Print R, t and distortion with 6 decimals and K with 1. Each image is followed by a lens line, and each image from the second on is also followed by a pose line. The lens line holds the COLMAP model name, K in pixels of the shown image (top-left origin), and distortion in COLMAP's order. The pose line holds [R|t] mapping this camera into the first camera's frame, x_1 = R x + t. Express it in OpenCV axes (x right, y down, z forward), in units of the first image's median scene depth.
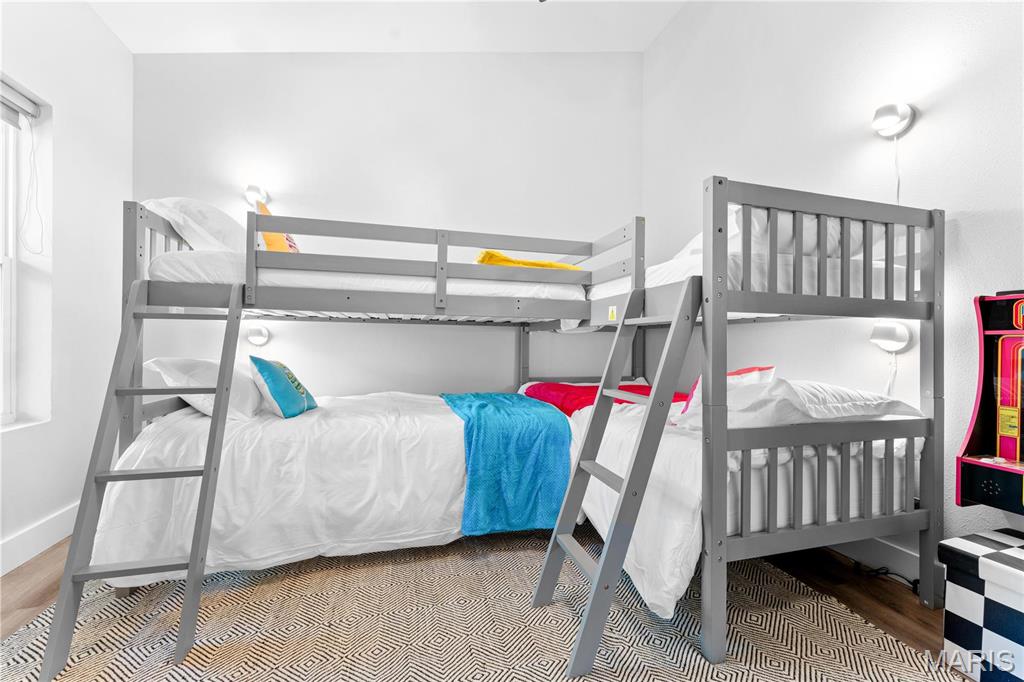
lens RADIAL K [[406.1, 0, 510.7], [0, 406.1, 343.6], [0, 0, 1]] dist [0.002643, -0.000558]
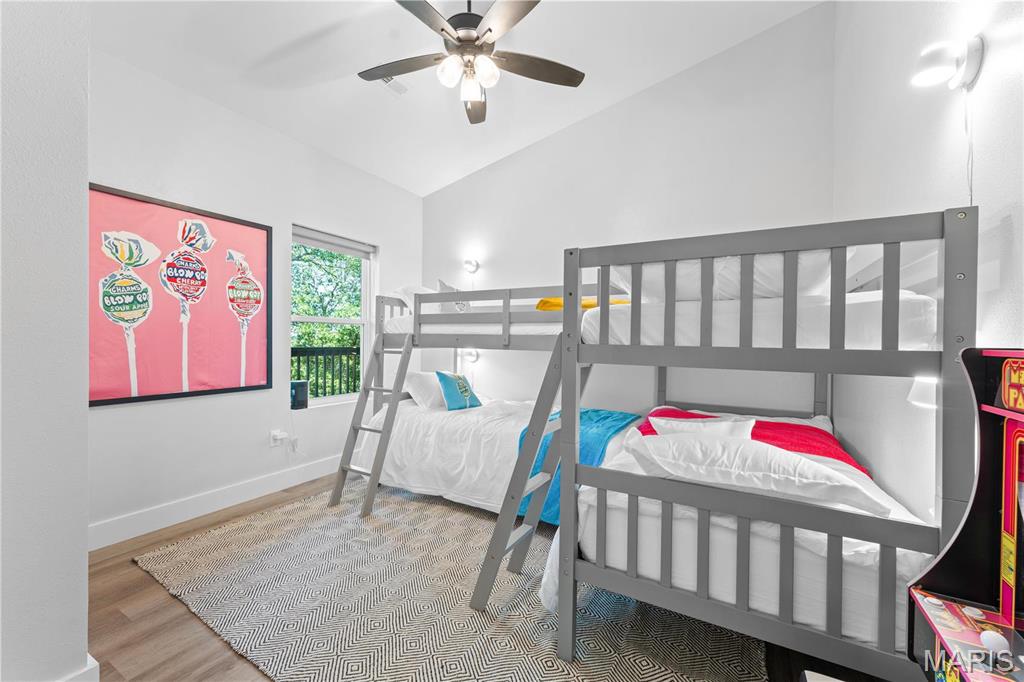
lens RADIAL K [[406.1, 0, 513.8], [0, 406.1, 341.8], [0, 0, 1]] dist [0.002643, -0.000558]
pose [[0.702792, 0.000809, -0.711395, 0.916636], [-0.007075, 0.999958, -0.005853, -0.098138], [0.711361, 0.009146, 0.702768, 0.042071]]
